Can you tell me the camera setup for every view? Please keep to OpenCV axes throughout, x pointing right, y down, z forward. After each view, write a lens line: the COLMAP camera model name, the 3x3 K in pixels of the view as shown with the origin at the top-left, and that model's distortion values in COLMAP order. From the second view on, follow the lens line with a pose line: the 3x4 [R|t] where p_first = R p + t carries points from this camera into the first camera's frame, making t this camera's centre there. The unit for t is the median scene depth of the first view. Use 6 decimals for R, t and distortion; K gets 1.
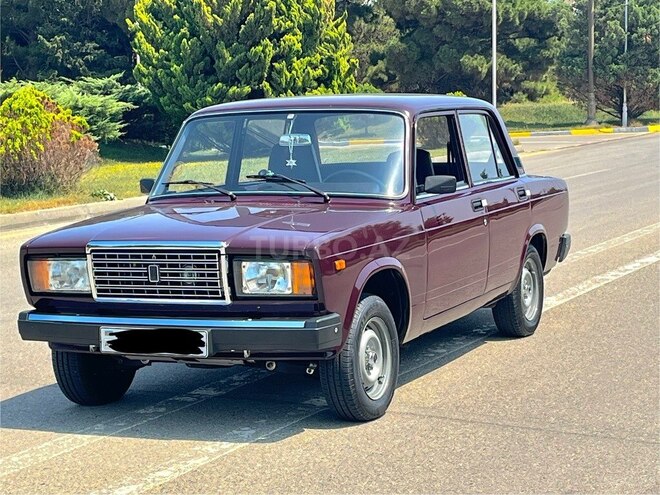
lens RADIAL K [[1446.8, 0, 330.0], [0, 1446.8, 247.5], [0, 0, 1]] dist [0.339324, -0.214228]
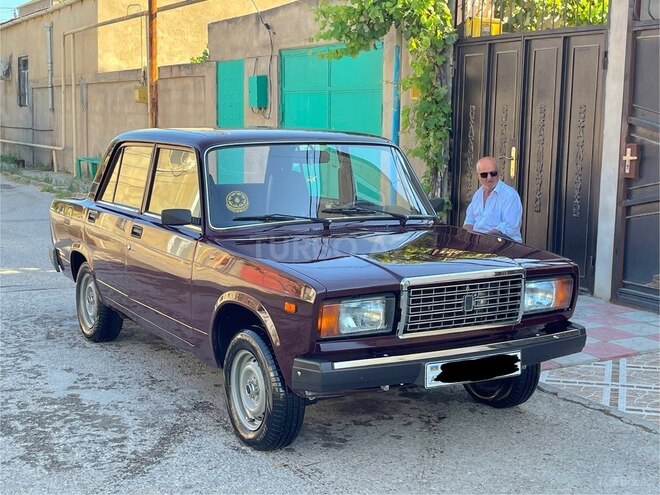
lens RADIAL K [[988.1, 0, 330.0], [0, 988.1, 247.5], [0, 0, 1]] dist [0.117113, -0.140573]
pose [[0.580800, -0.069229, 0.811097, -0.741233], [0.051346, 0.997509, 0.048372, -0.060231], [-0.812425, 0.013552, 0.582908, 0.667907]]
